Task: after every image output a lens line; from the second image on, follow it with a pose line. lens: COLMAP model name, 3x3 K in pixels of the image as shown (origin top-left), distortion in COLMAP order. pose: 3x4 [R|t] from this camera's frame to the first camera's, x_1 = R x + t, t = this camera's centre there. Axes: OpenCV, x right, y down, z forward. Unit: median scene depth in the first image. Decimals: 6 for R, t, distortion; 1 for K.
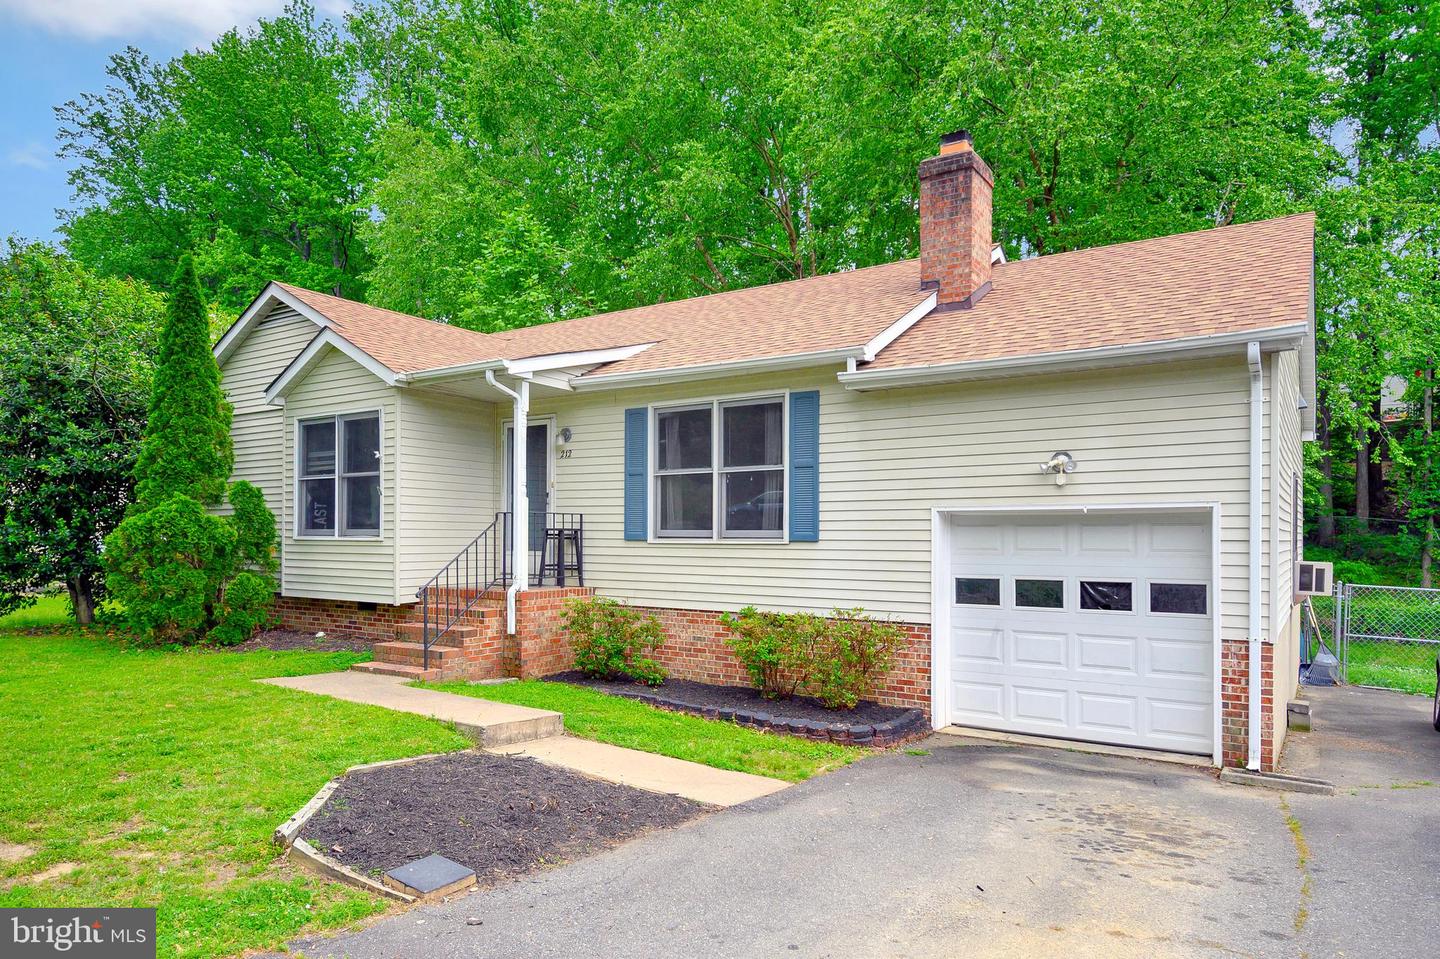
lens RADIAL K [[894.6, 0, 721.2], [0, 894.6, 531.4], [0, 0, 1]] dist [-0.002967, -0.001196]
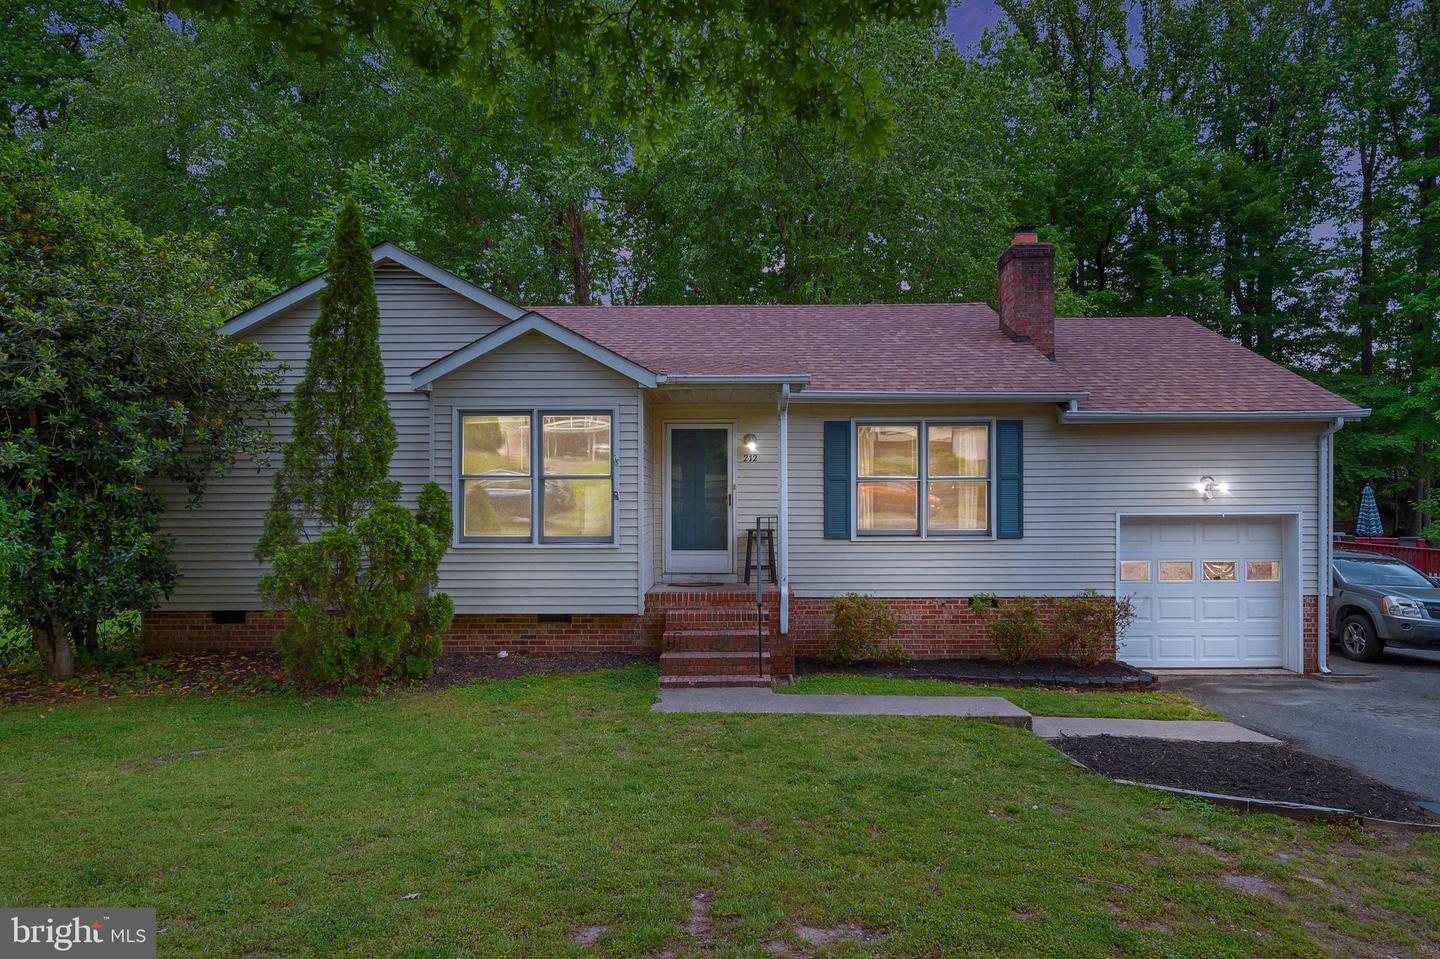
lens RADIAL K [[829.5, 0, 712.5], [0, 829.5, 488.2], [0, 0, 1]] dist [0.002704, -0.000399]
pose [[0.839977, -0.002062, 0.542618, -0.839220], [0.005107, 0.999979, -0.004106, -0.053087], [-0.542598, 0.006220, 0.839969, 0.223585]]
